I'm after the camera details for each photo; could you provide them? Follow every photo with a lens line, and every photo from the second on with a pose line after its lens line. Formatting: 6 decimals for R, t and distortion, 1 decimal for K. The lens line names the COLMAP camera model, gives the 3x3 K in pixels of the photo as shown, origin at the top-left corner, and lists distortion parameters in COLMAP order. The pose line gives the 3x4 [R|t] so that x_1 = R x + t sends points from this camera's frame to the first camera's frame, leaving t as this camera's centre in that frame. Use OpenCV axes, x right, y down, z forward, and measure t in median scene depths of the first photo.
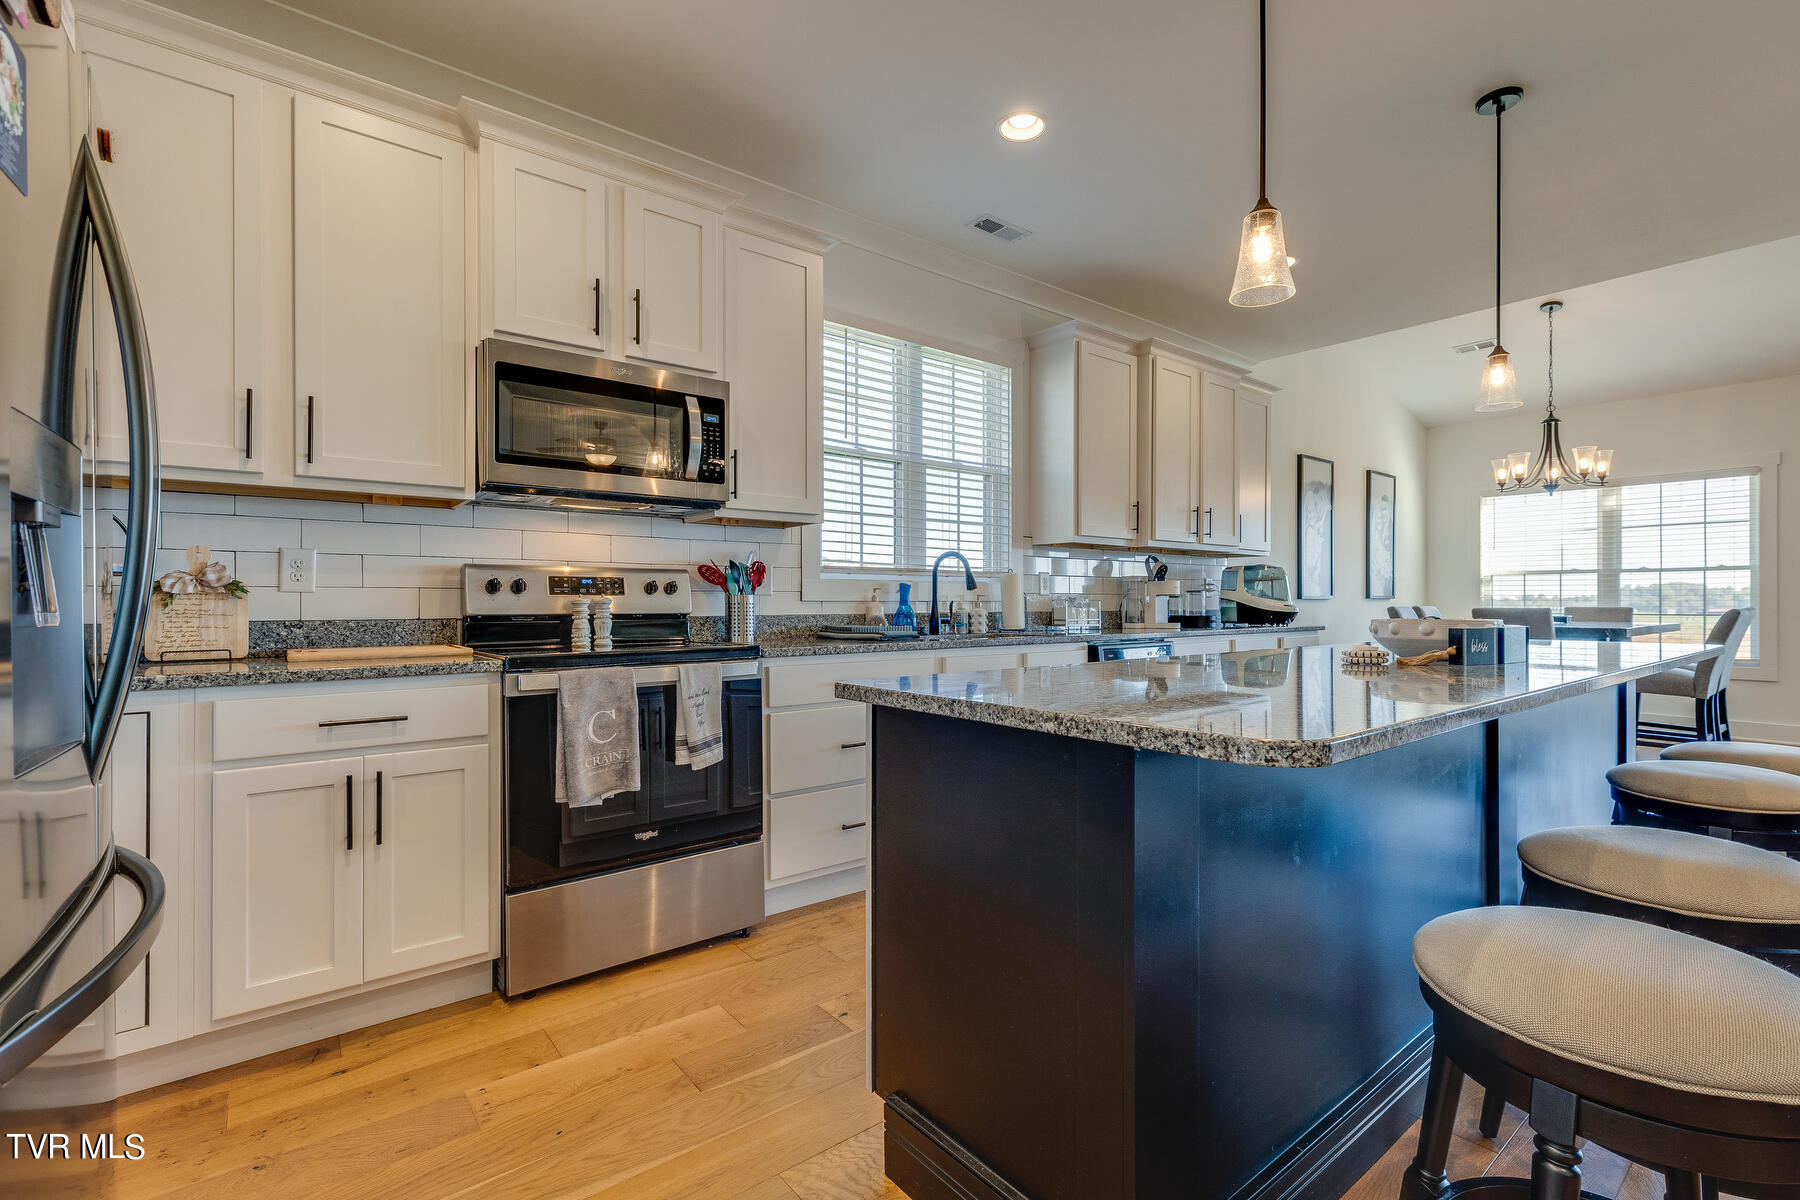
lens RADIAL K [[808.8, 0, 902.0], [0, 808.8, 600.6], [0, 0, 1]] dist [0.006158, -0.000878]
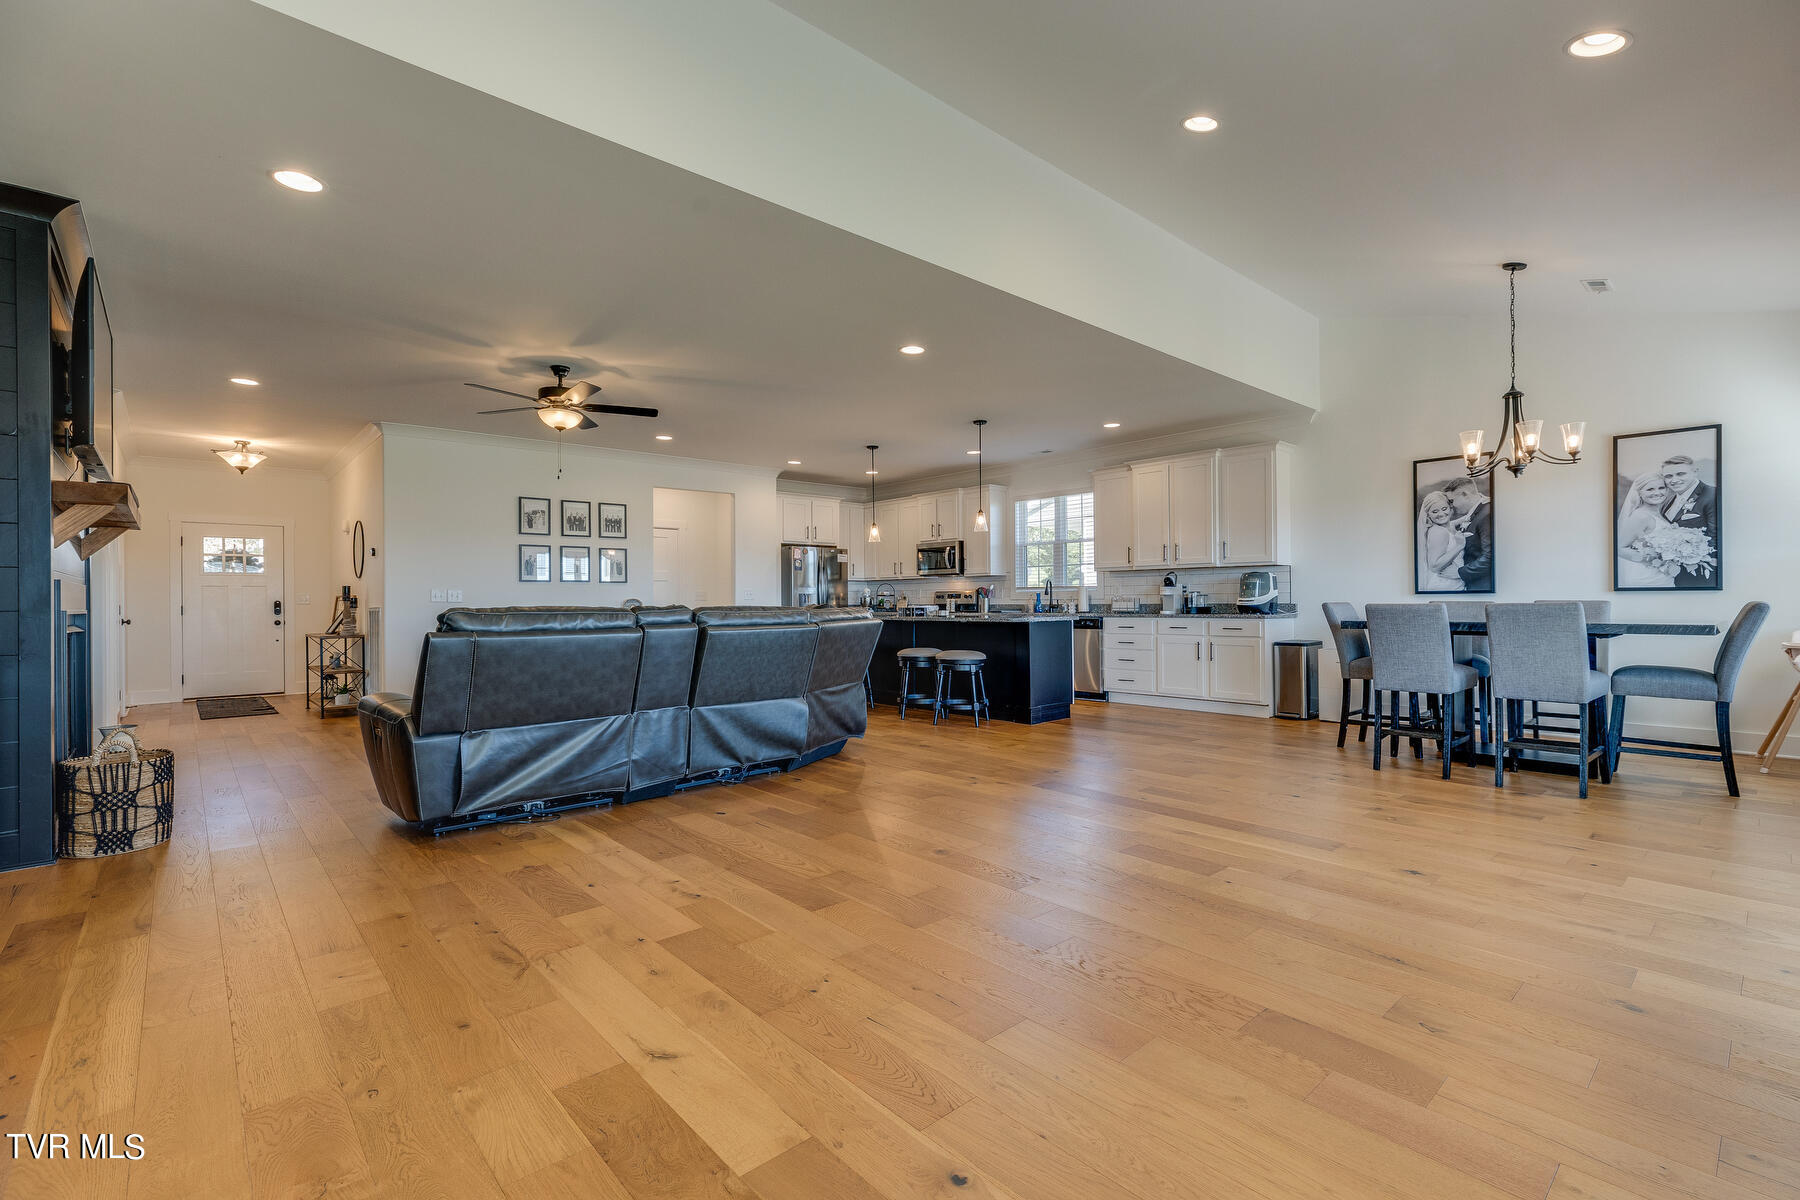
lens RADIAL K [[808.8, 0, 893.6], [0, 808.8, 601.3], [0, 0, 1]] dist [0.006158, -0.000878]
pose [[0.041441, -0.000539, -0.999141, 1.656927], [0.009841, 0.999952, -0.000131, 0.000508], [0.999093, -0.009827, 0.041444, 0.277871]]
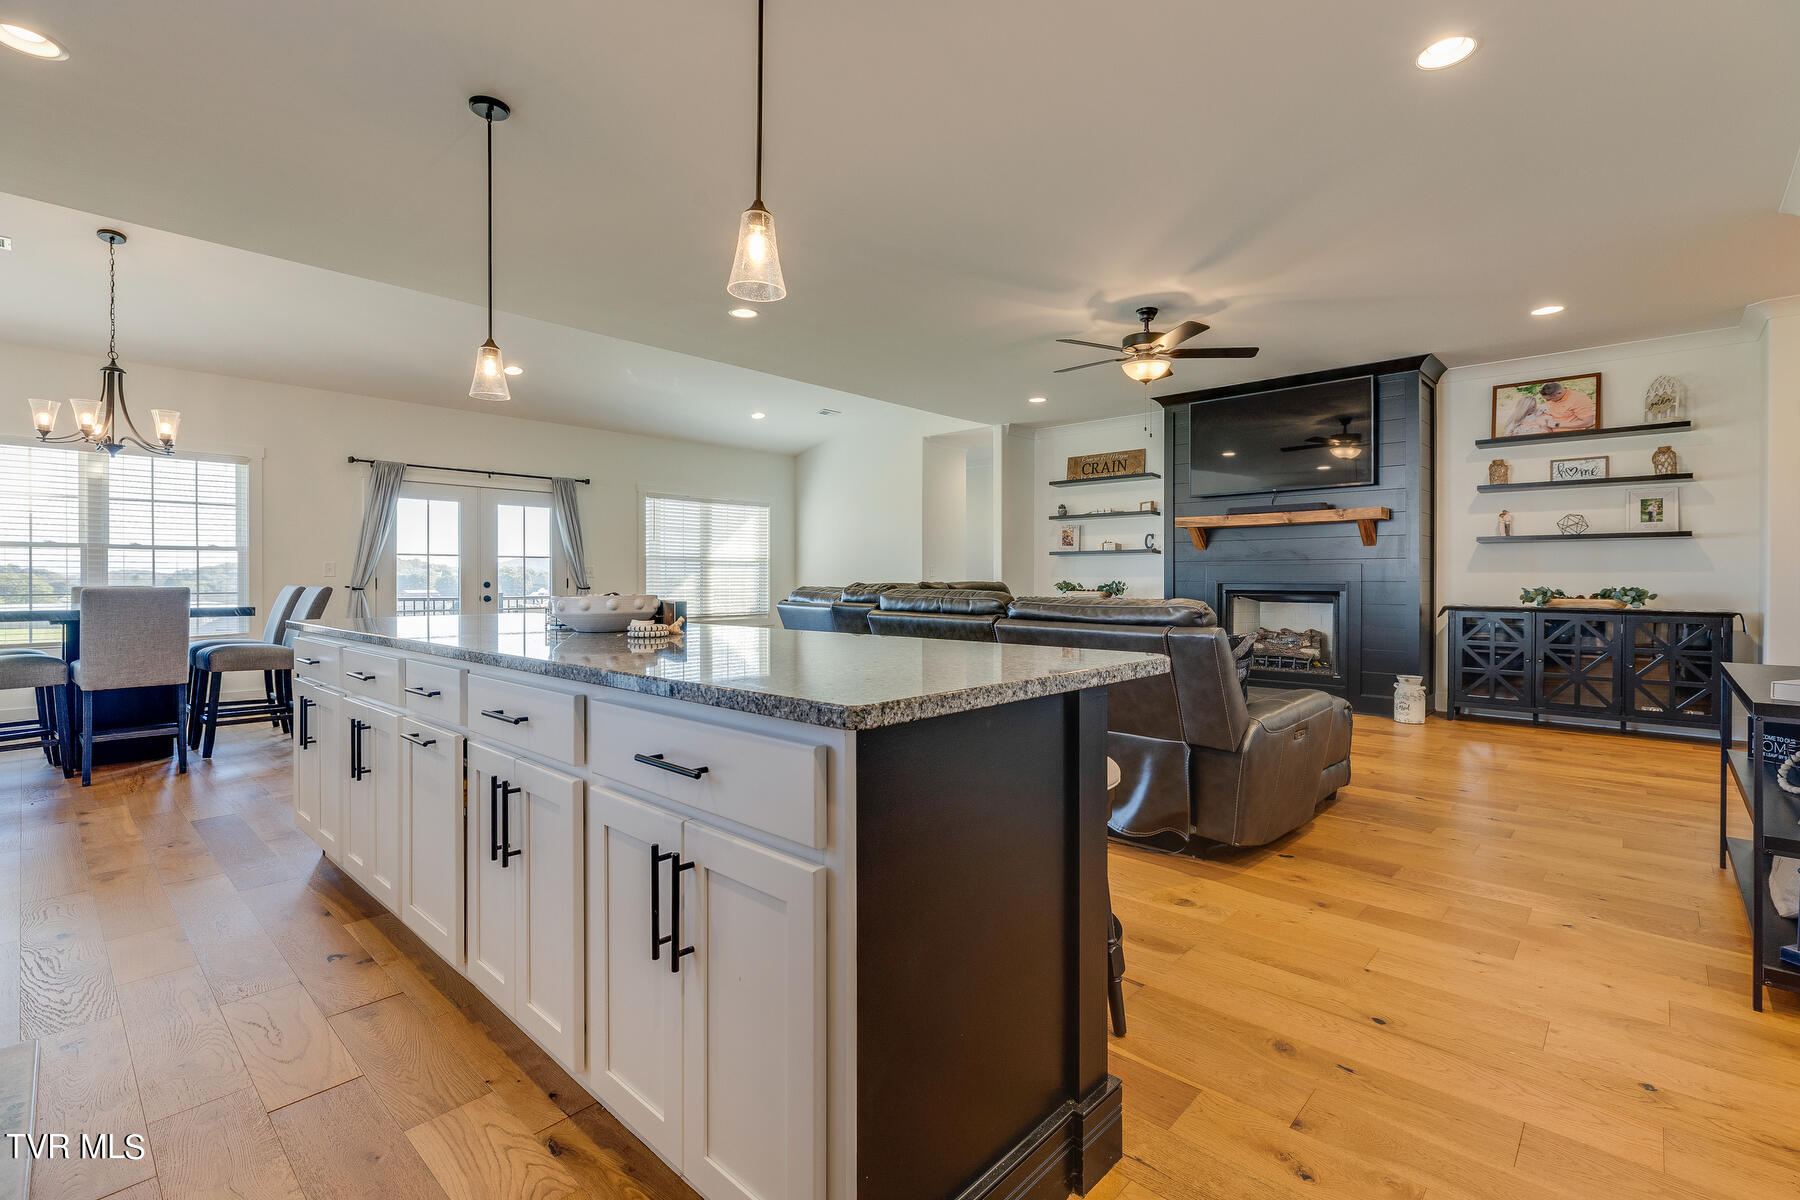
lens RADIAL K [[808.8, 0, 937.0], [0, 808.8, 579.9], [0, 0, 1]] dist [0.006158, -0.000878]
pose [[-0.161128, -0.000102, 0.986934, -0.190886], [-0.000182, 1.000000, 0.000074, 0.000596], [-0.986933, -0.000167, -0.161128, 0.277782]]
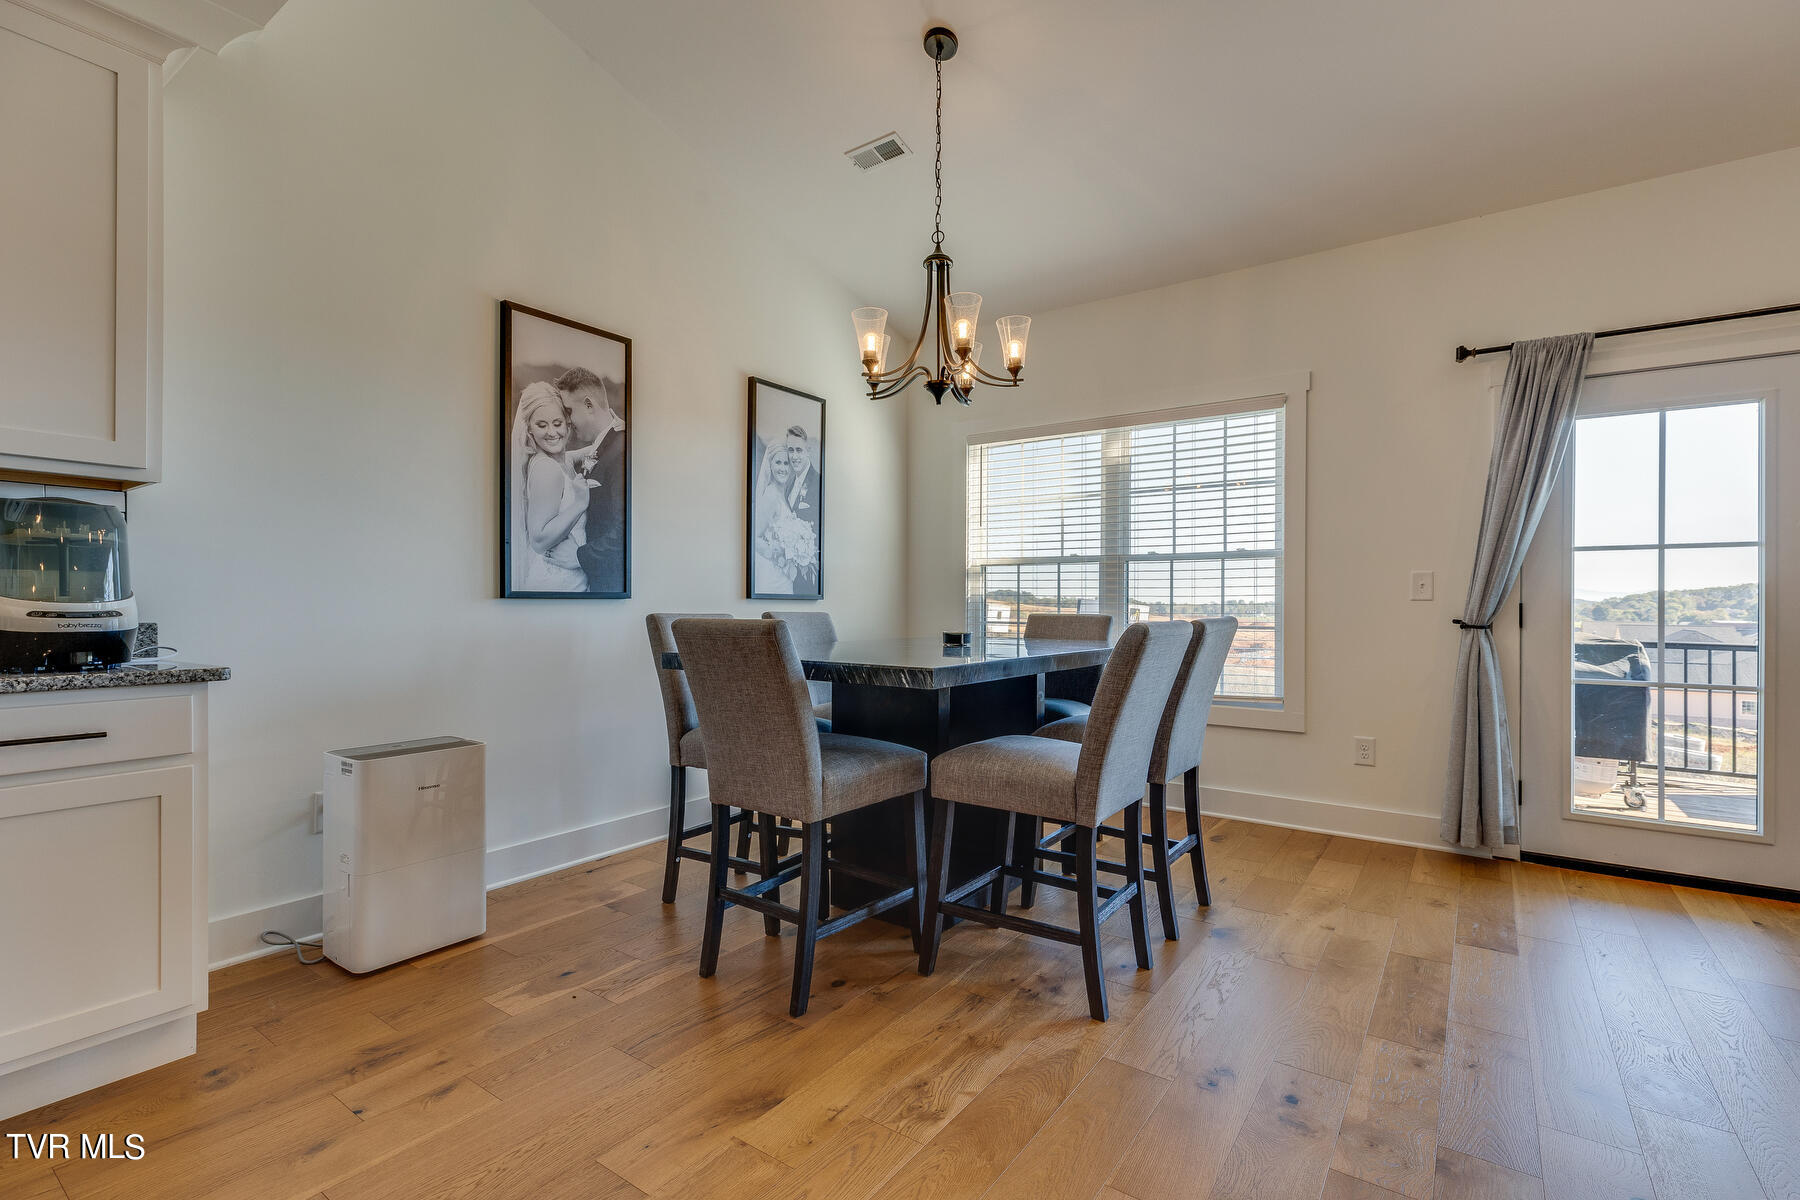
lens RADIAL K [[808.8, 0, 900.4], [0, 808.8, 603.5], [0, 0, 1]] dist [0.006158, -0.000878]
pose [[0.964529, 0.004423, 0.263941, 0.638890], [-0.004526, 0.999990, -0.000217, 0.000502], [-0.263939, -0.000985, 0.964539, 0.501691]]
